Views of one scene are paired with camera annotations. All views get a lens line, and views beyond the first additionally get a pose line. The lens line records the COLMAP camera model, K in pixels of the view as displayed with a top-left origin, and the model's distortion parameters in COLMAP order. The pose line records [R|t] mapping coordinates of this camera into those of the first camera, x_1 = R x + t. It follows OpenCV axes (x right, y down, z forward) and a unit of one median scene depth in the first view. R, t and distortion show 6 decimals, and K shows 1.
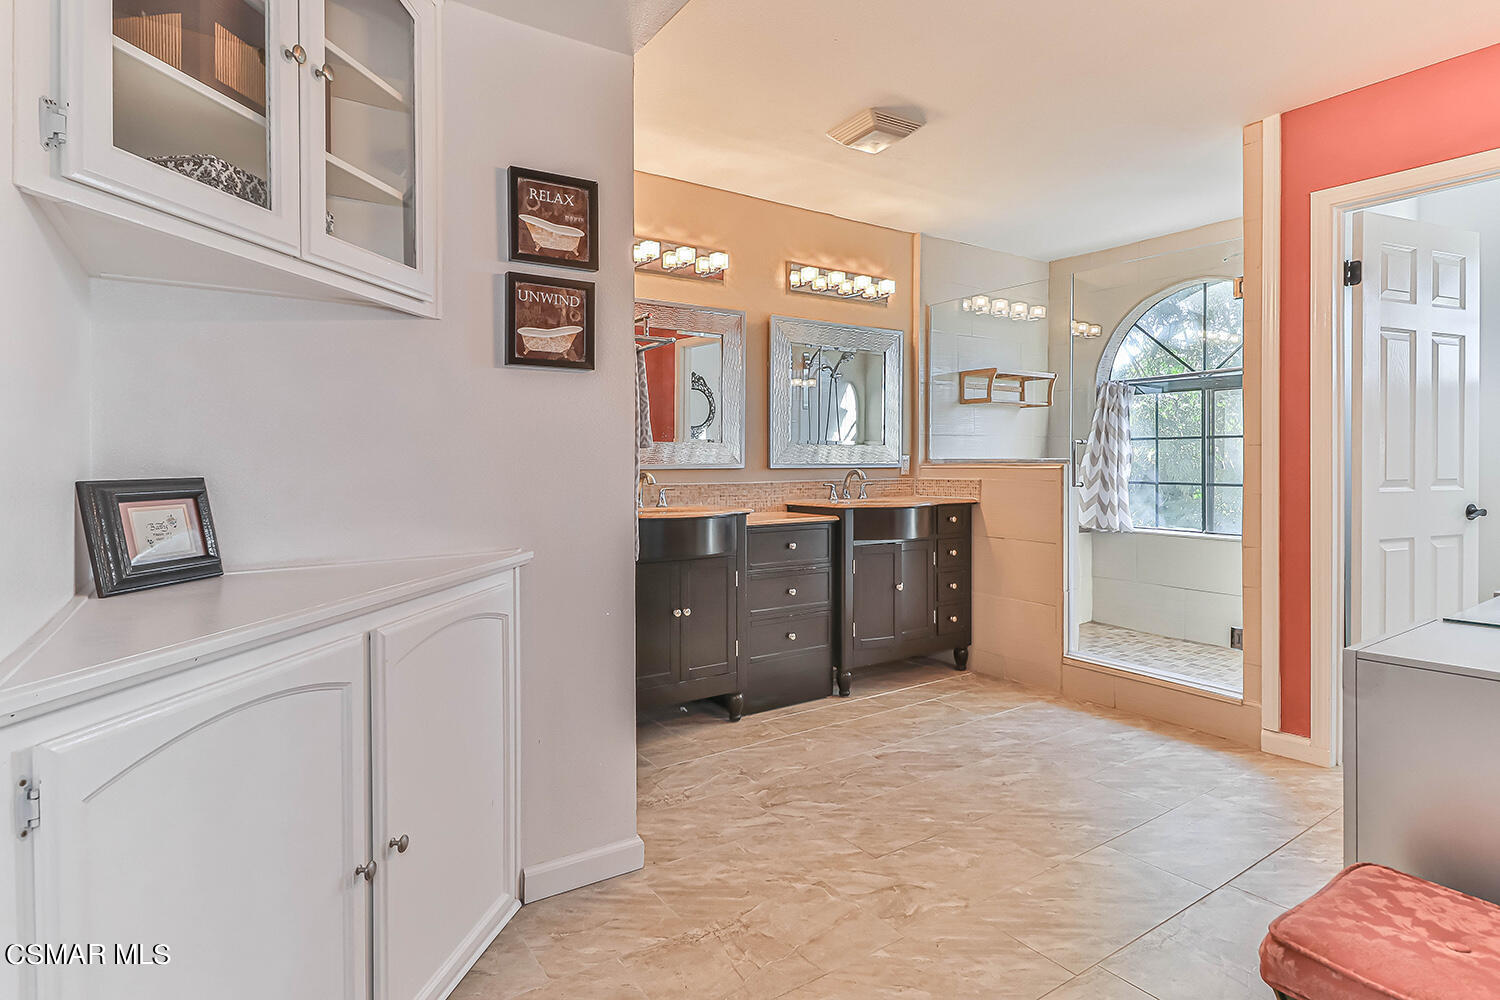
lens RADIAL K [[737.2, 0, 727.3], [0, 737.2, 468.7], [0, 0, 1]] dist [0.000936, 0.000052]
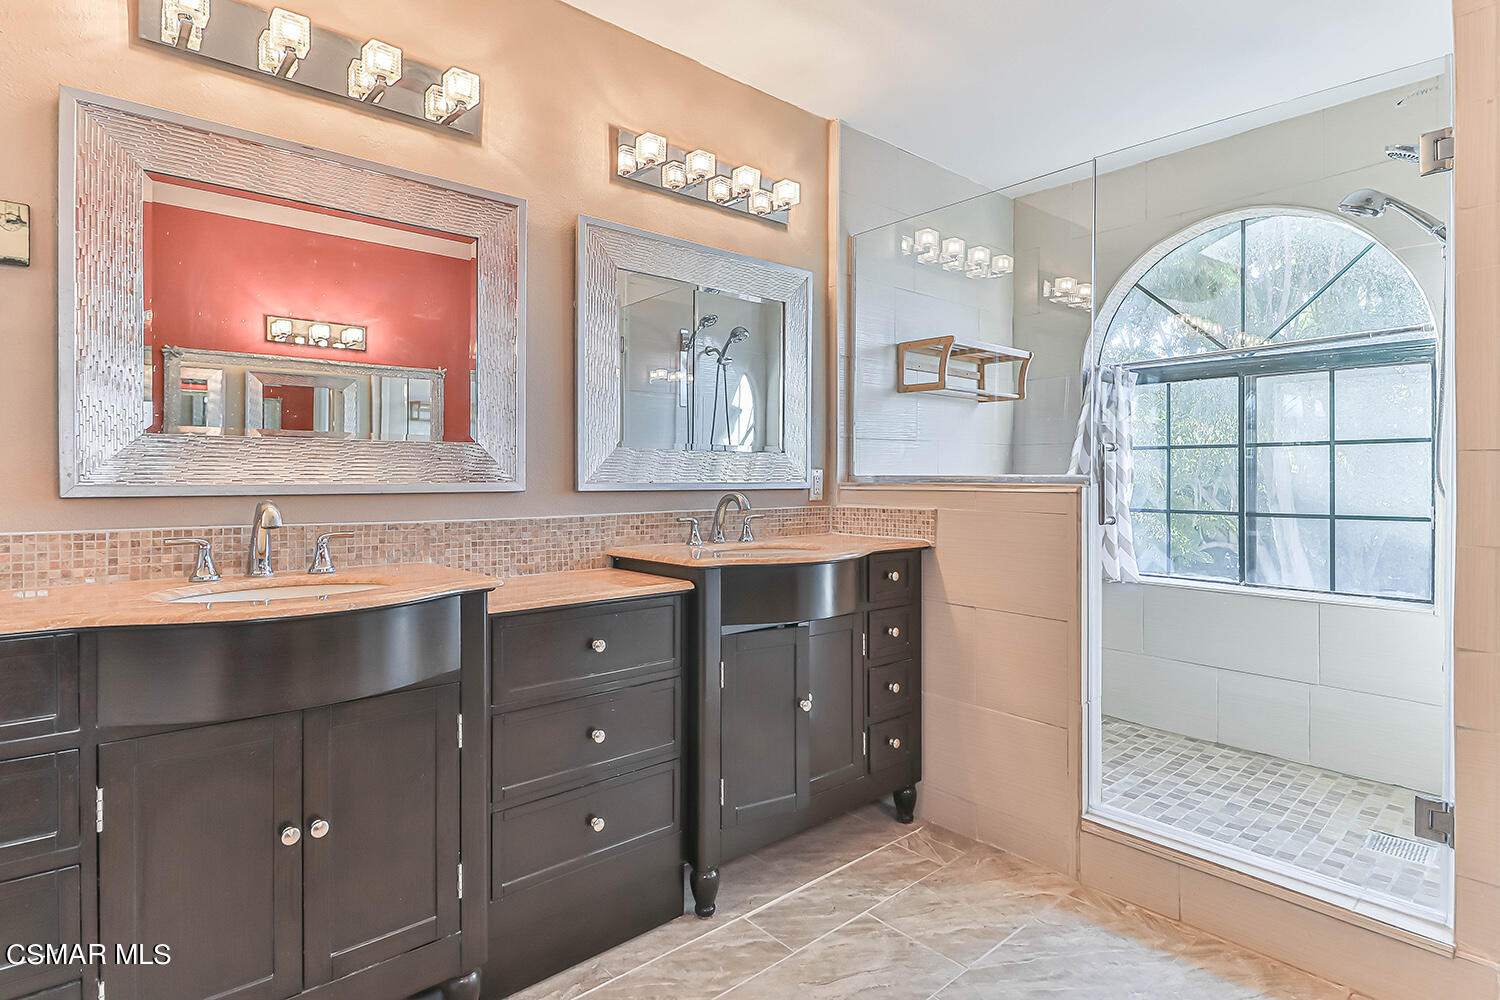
lens RADIAL K [[767.1, 0, 752.9], [0, 767.1, 472.9], [0, 0, 1]] dist [-0.000322, -0.000632]
pose [[0.988574, 0.003741, 0.150692, 0.095107], [-0.001424, 0.999879, -0.015479, -0.005426], [-0.150732, 0.015087, 0.988460, 0.383899]]
